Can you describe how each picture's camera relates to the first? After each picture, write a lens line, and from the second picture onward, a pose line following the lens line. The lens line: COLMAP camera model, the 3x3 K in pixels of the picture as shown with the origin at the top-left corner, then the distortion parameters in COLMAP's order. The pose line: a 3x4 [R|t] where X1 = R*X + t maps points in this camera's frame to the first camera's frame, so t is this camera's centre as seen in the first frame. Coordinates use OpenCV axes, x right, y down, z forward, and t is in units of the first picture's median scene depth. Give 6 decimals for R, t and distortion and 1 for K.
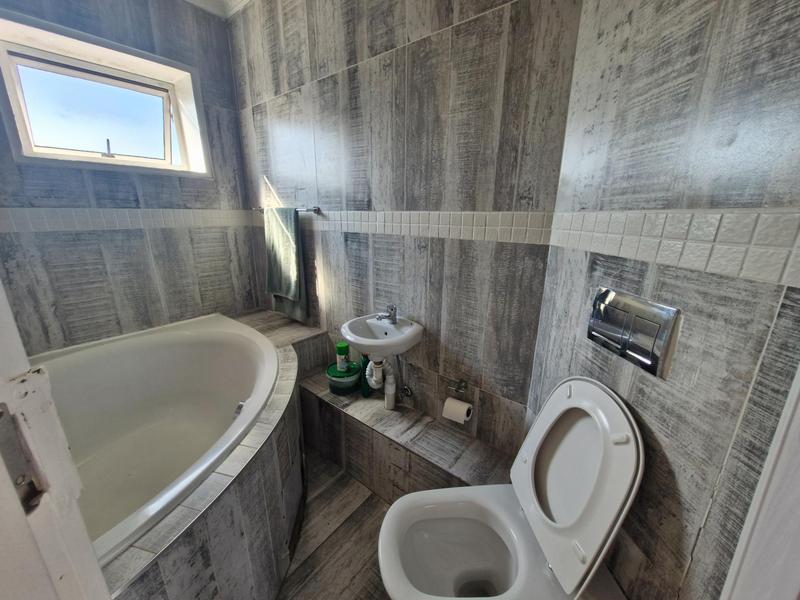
lens RADIAL K [[314.1, 0, 410.2], [0, 314.1, 299.3], [0, 0, 1]] dist [0.021607, -0.008046]
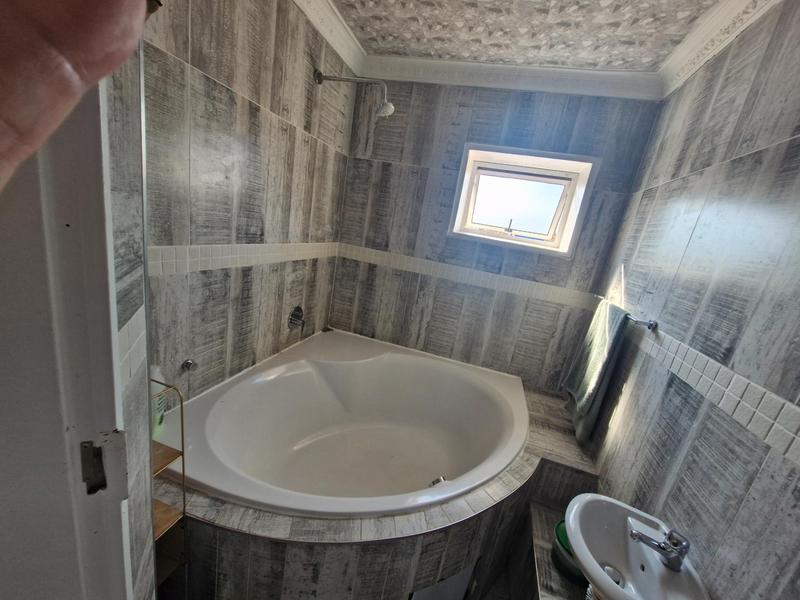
lens RADIAL K [[313.9, 0, 407.6], [0, 313.9, 299.5], [0, 0, 1]] dist [0.001757, 0.000200]
pose [[0.367602, 0.278307, -0.887364, 0.115065], [-0.409213, 0.905240, 0.114391, -0.187332], [0.835113, 0.321070, 0.446655, 0.192003]]
